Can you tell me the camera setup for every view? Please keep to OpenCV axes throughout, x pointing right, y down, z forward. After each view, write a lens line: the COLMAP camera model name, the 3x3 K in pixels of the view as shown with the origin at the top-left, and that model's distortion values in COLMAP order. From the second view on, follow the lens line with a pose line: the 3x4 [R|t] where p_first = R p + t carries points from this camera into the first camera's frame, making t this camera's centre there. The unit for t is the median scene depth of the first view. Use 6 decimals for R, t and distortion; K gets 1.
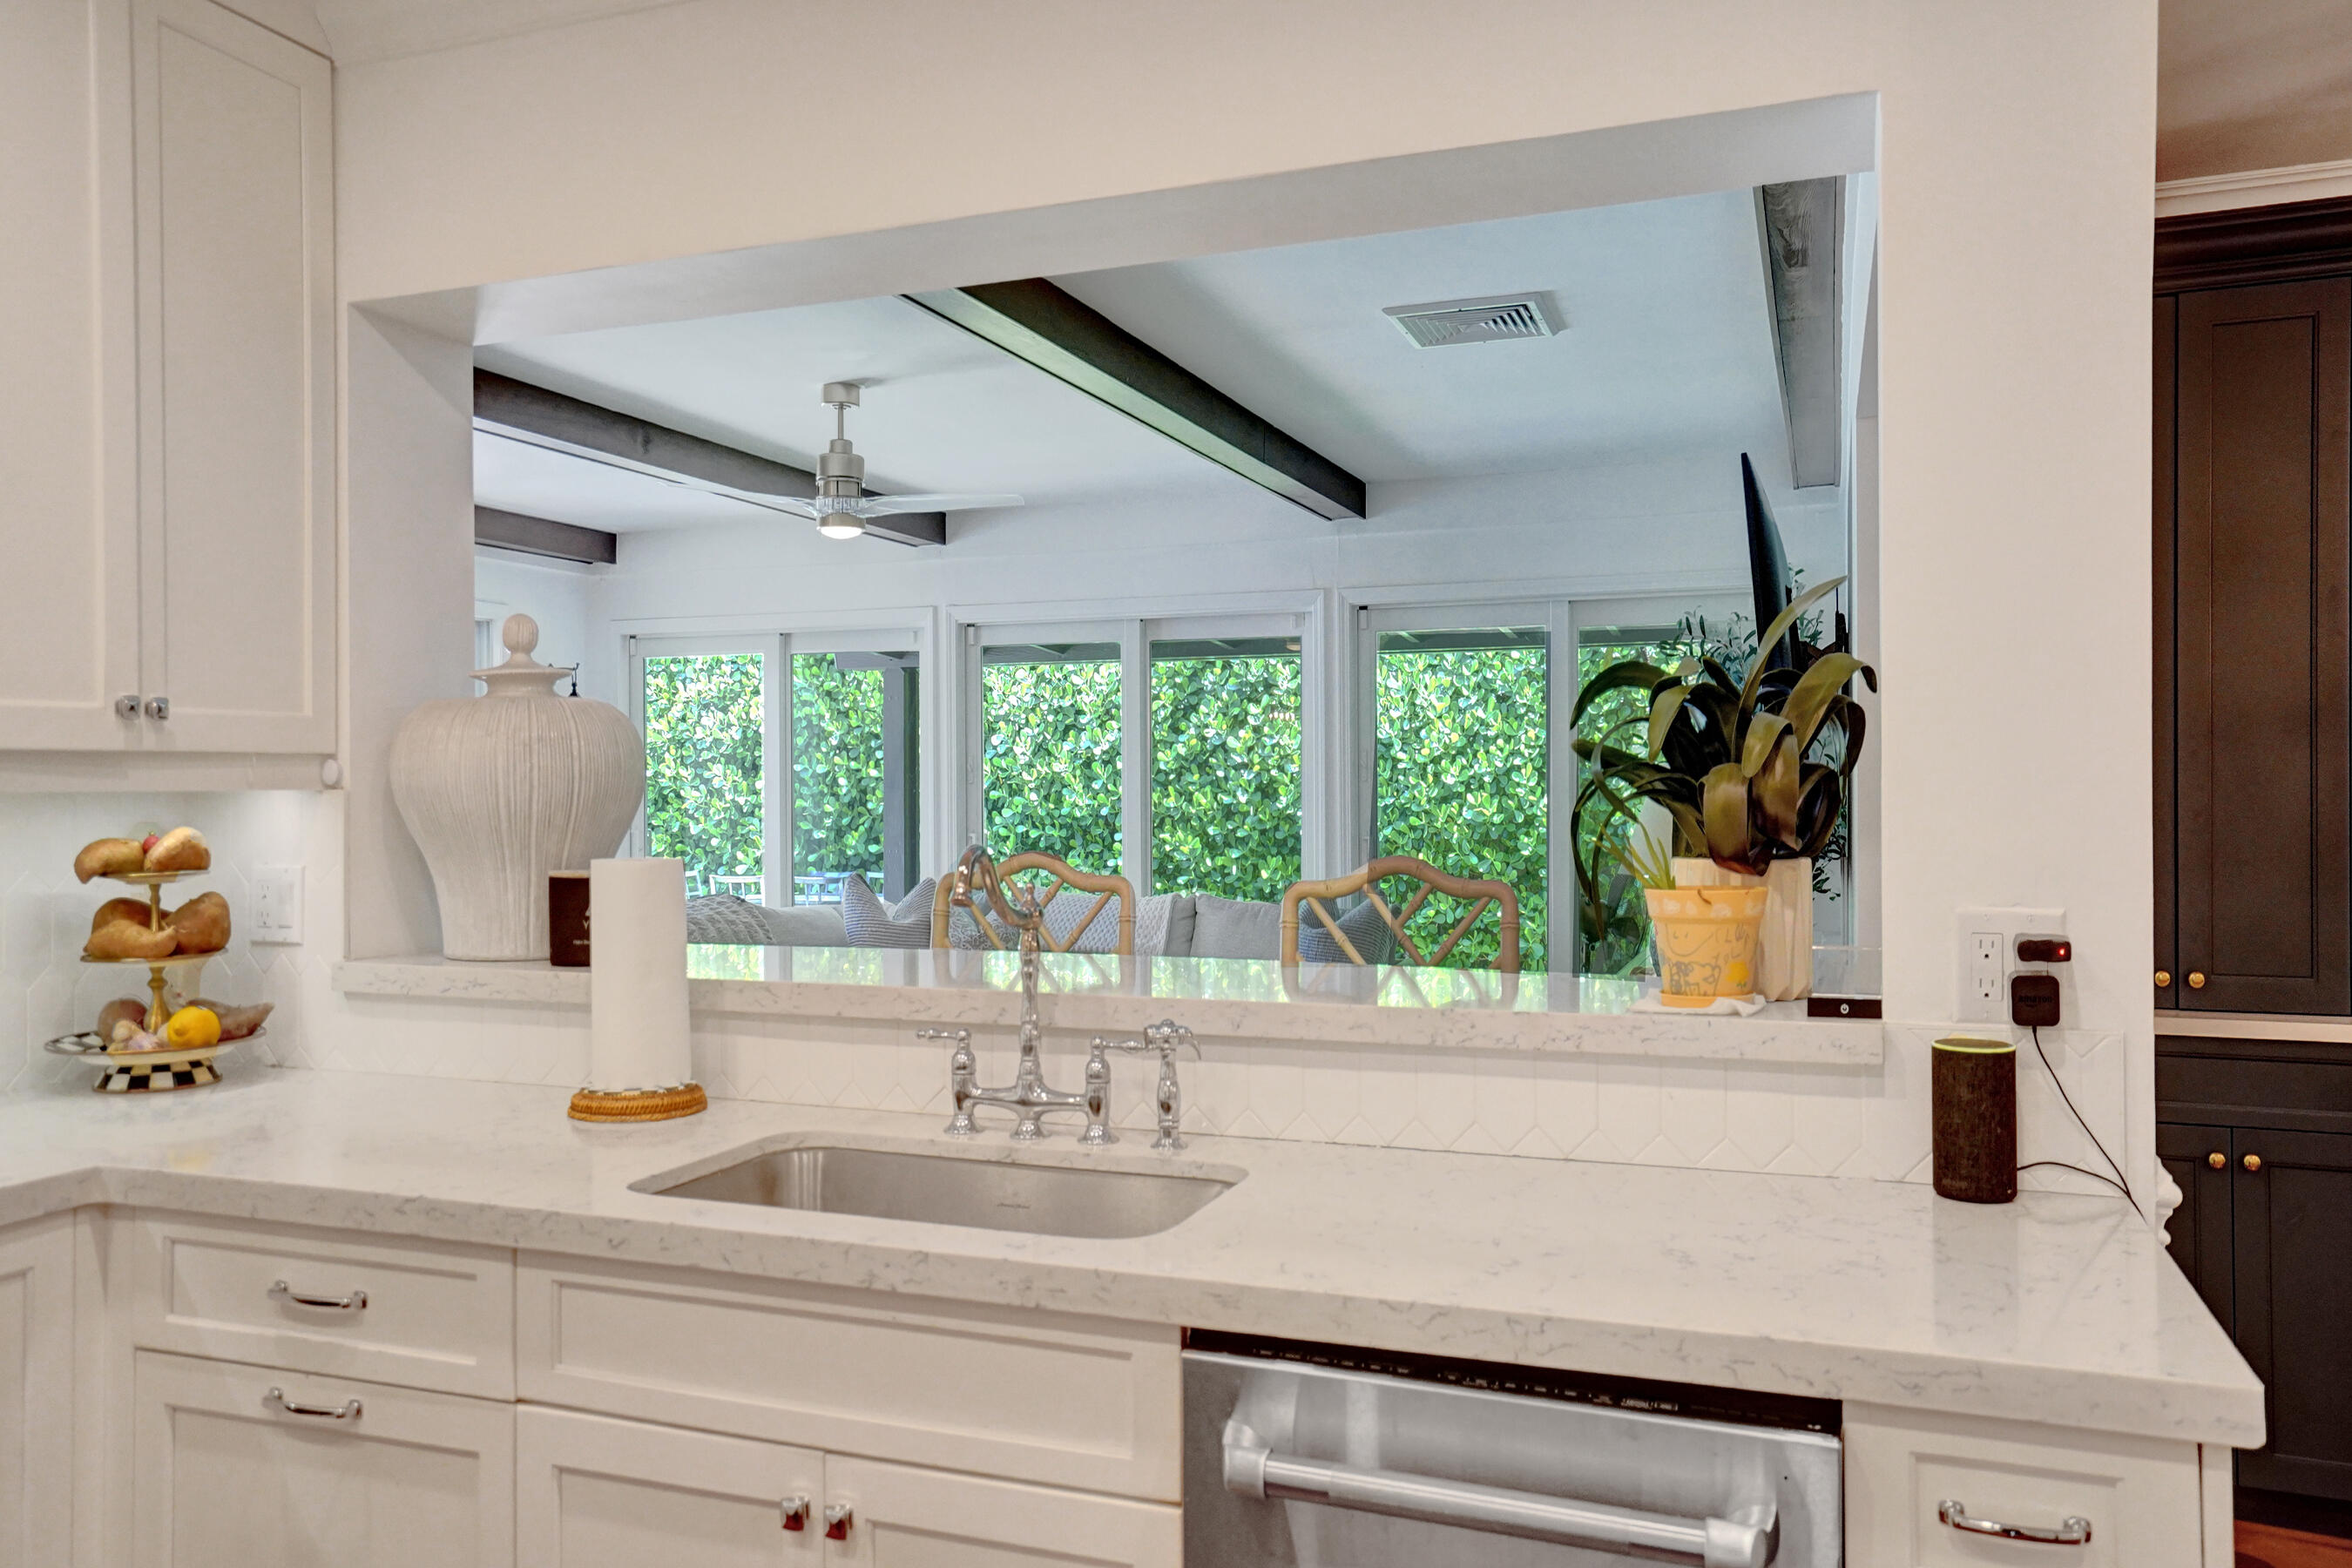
lens RADIAL K [[1712.8, 0, 1182.3], [0, 1712.8, 760.6], [0, 0, 1]] dist [0.004676, 0.000577]
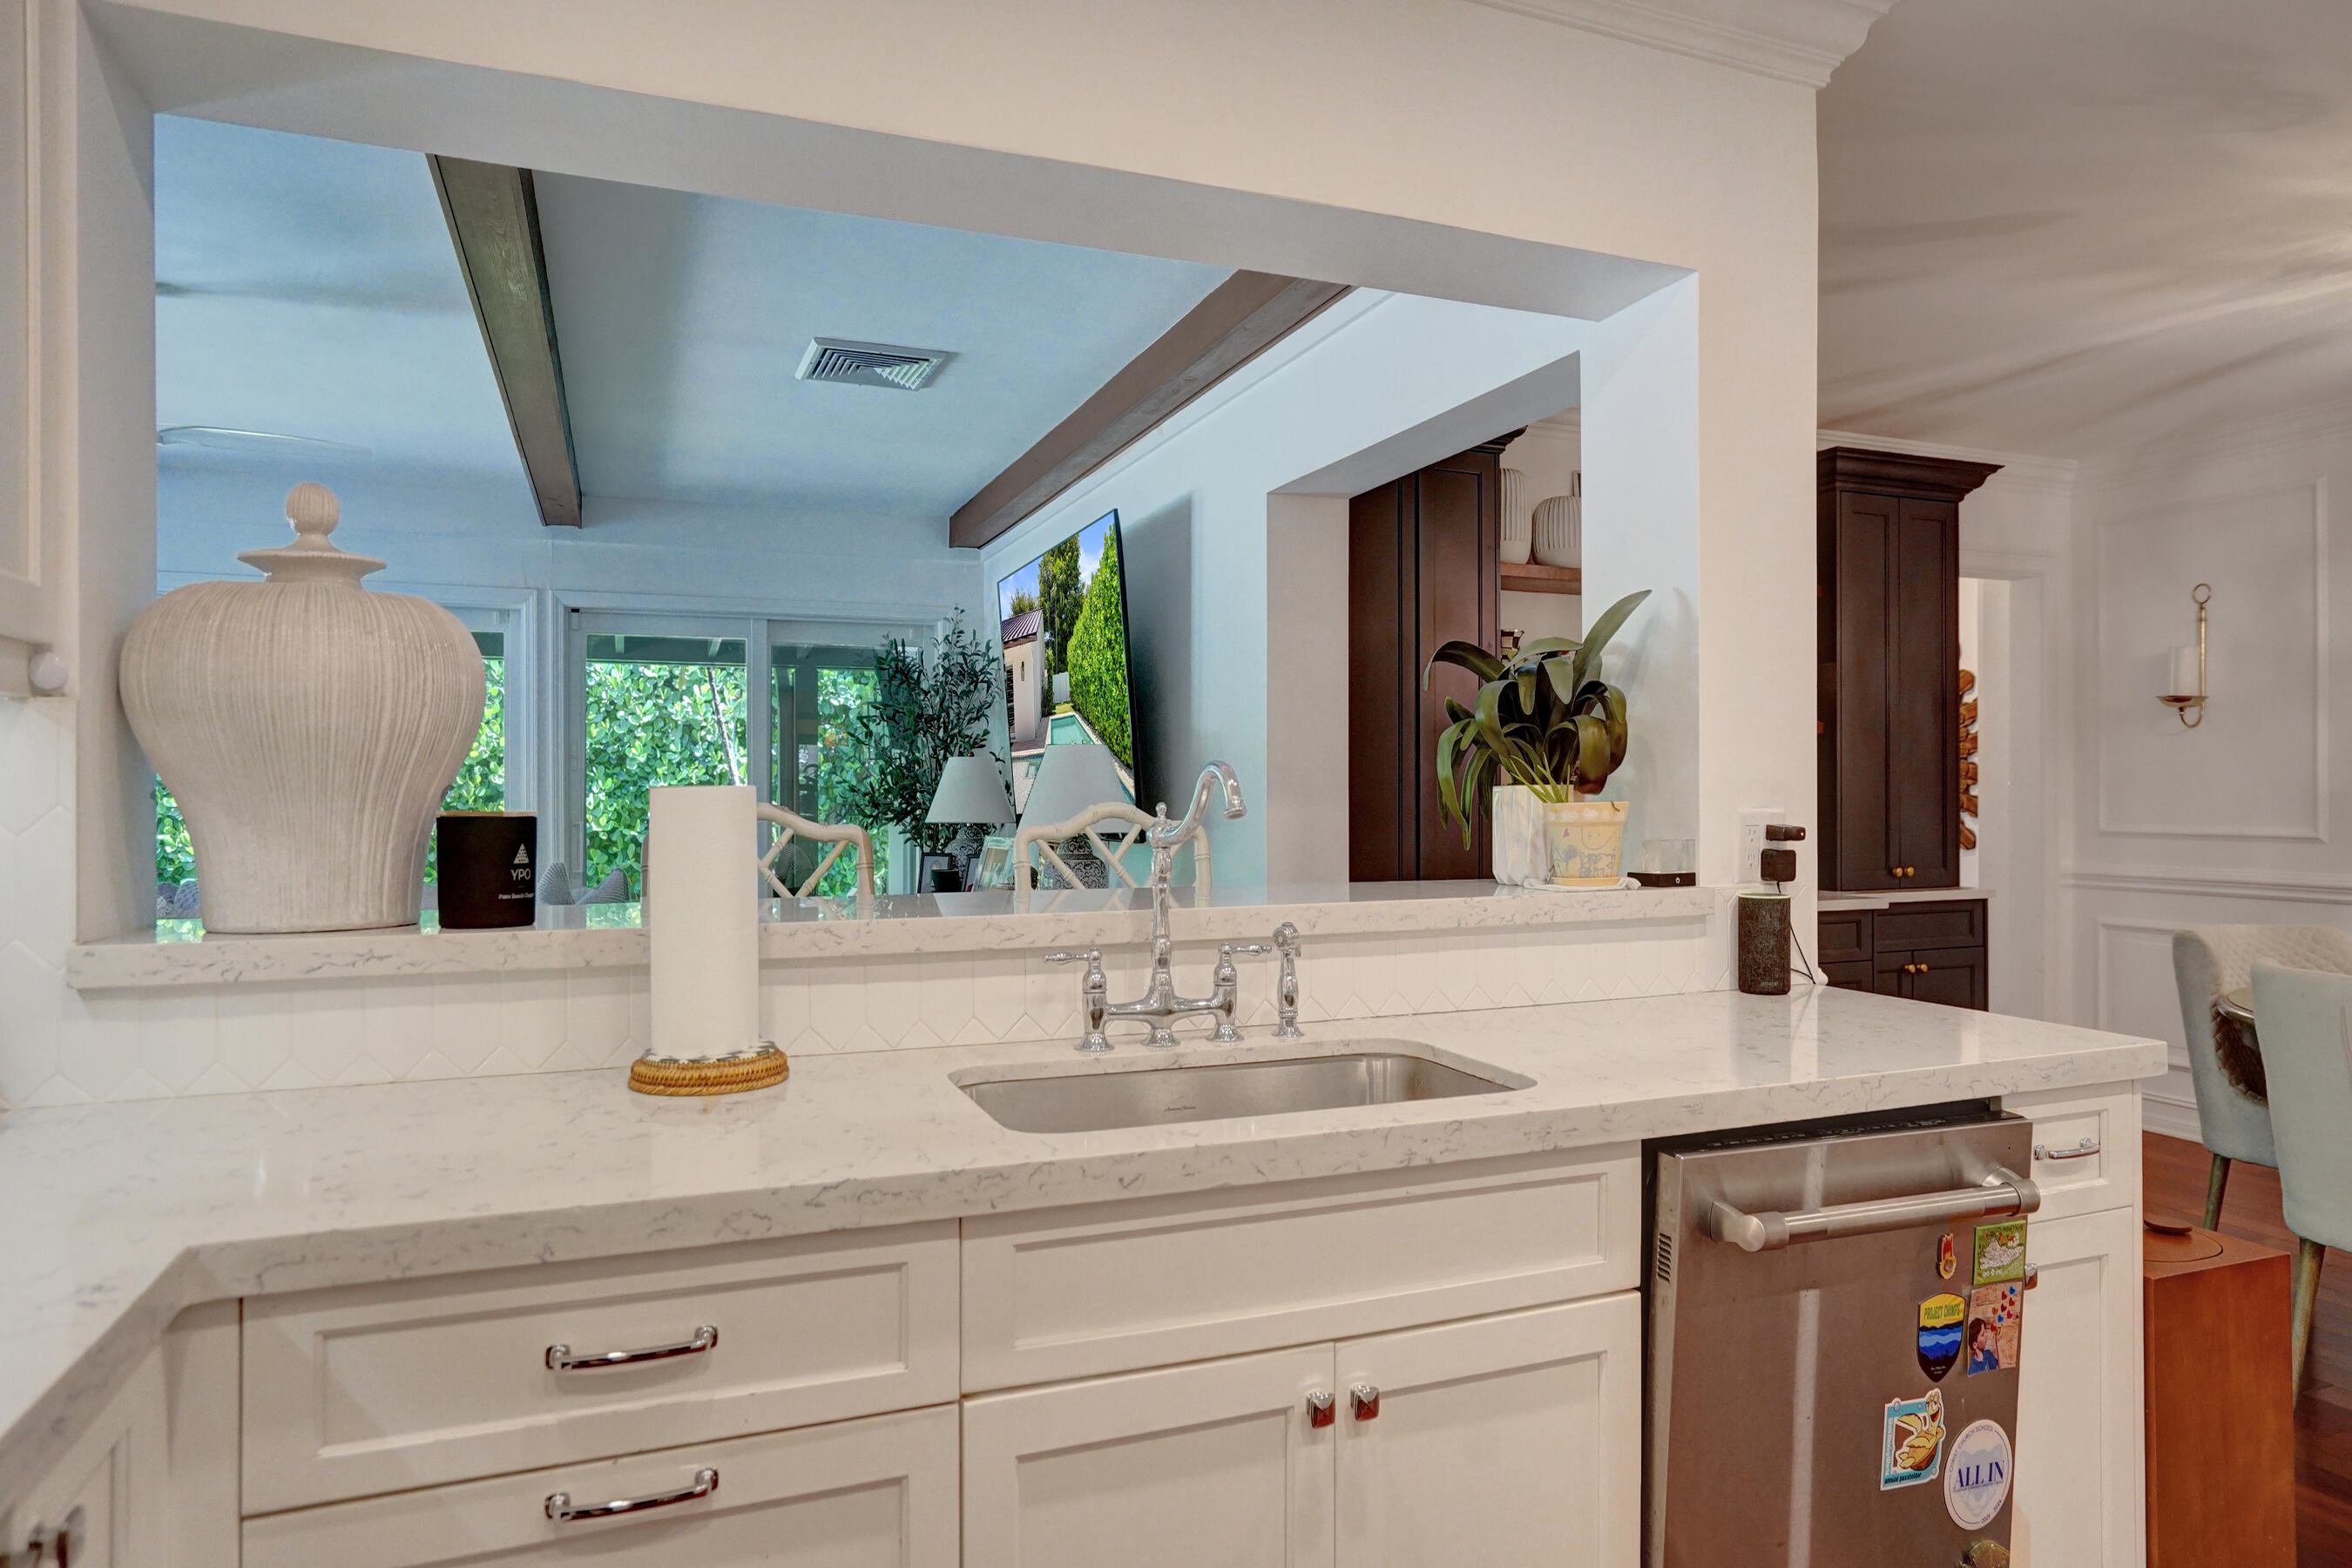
lens RADIAL K [[1374.6, 0, 1176.0], [0, 1374.6, 784.0], [0, 0, 1]] dist [-0.021146, 0.000483]
pose [[0.745205, 0.007490, 0.666793, -0.663423], [-0.009880, 0.999951, -0.000191, 0.060519], [-0.666762, -0.006446, 0.745243, 0.372645]]
